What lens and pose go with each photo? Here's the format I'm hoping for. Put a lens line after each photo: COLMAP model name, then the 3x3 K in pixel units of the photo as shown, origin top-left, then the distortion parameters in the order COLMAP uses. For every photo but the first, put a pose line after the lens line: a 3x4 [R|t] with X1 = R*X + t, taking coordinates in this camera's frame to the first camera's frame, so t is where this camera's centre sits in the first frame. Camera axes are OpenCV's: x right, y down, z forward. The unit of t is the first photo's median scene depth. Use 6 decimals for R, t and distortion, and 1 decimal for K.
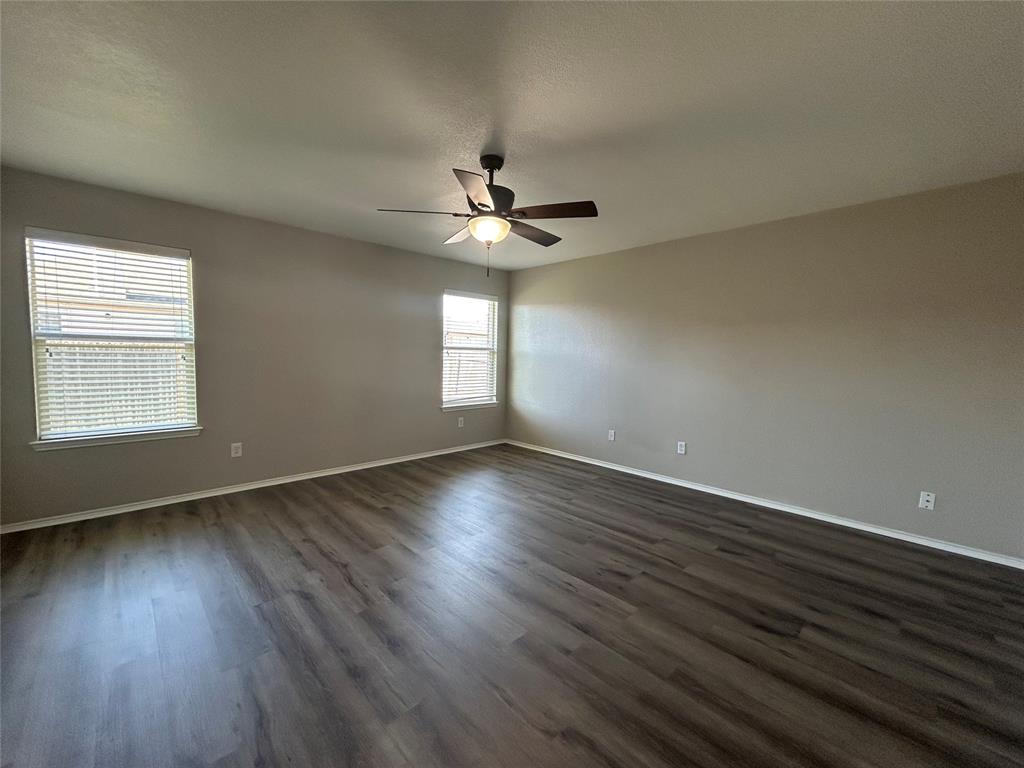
lens RADIAL K [[411.7, 0, 512.6], [0, 411.7, 383.4], [0, 0, 1]] dist [-0.000591, 0.000498]
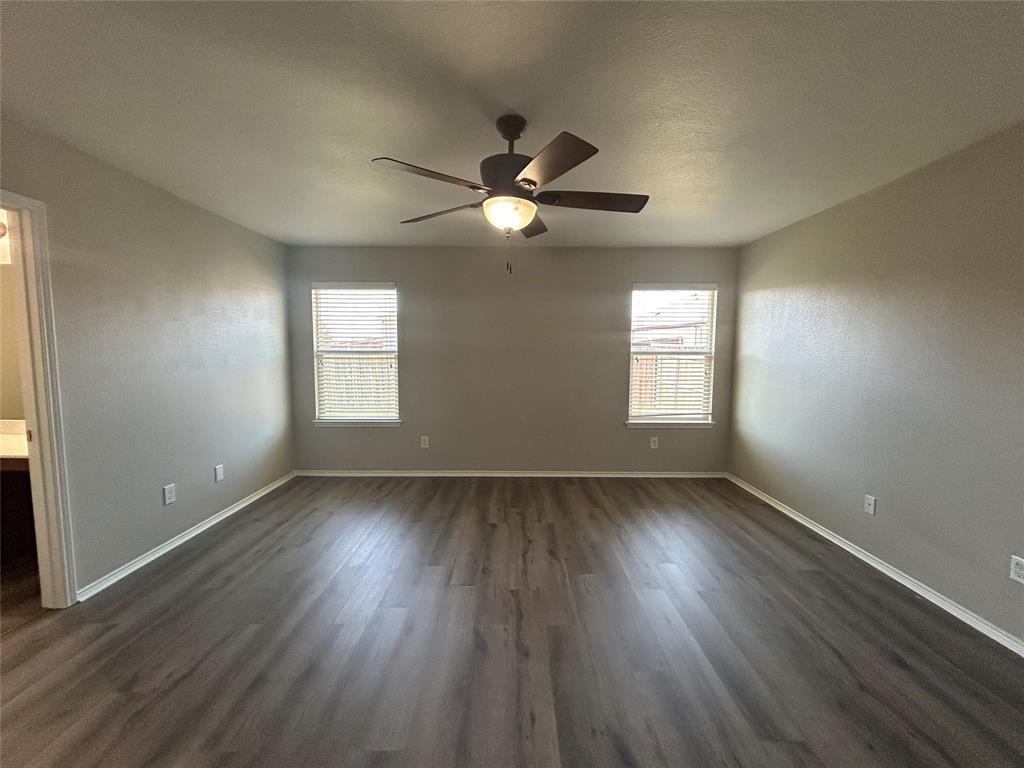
lens RADIAL K [[413.4, 0, 510.7], [0, 413.4, 381.9], [0, 0, 1]] dist [0.001415, 0.000427]
pose [[0.720831, 0.039507, -0.691984, 0.360124], [-0.038089, 0.999123, 0.017365, -0.047152], [0.692064, 0.013839, 0.721704, 0.310326]]
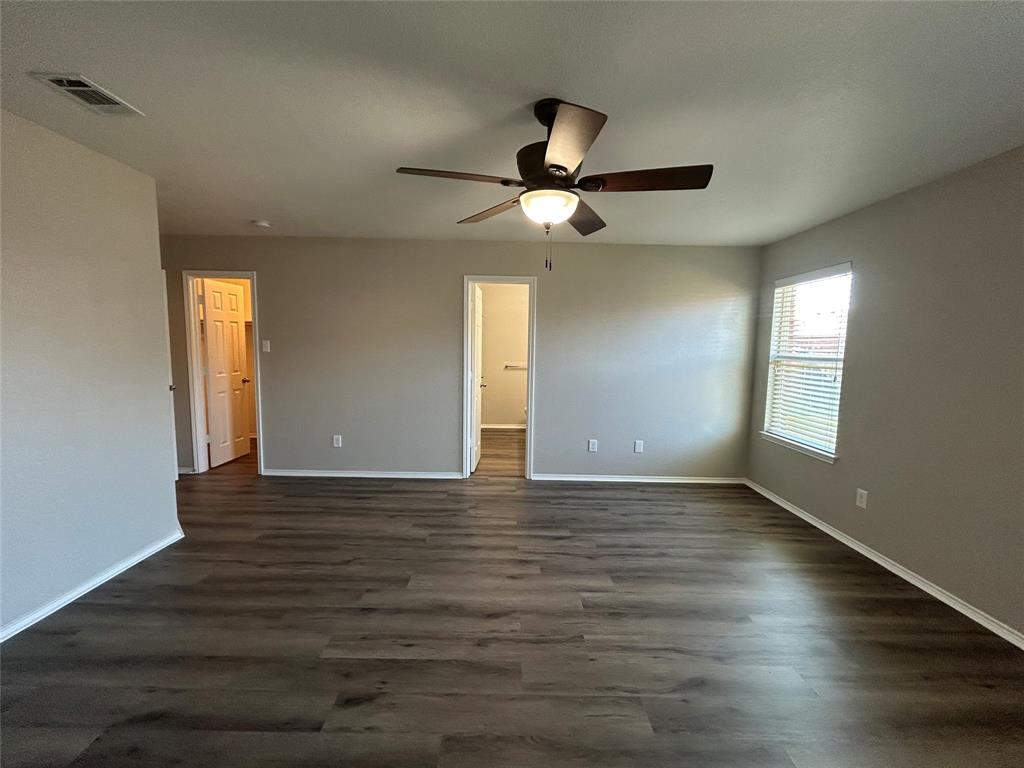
lens RADIAL K [[411.7, 0, 512.6], [0, 411.7, 383.4], [0, 0, 1]] dist [-0.000591, 0.000498]
pose [[-0.689213, 0.035208, -0.723703, 0.375886], [-0.081129, 0.988788, 0.125367, -0.106759], [0.720003, 0.145117, -0.678629, 1.066145]]
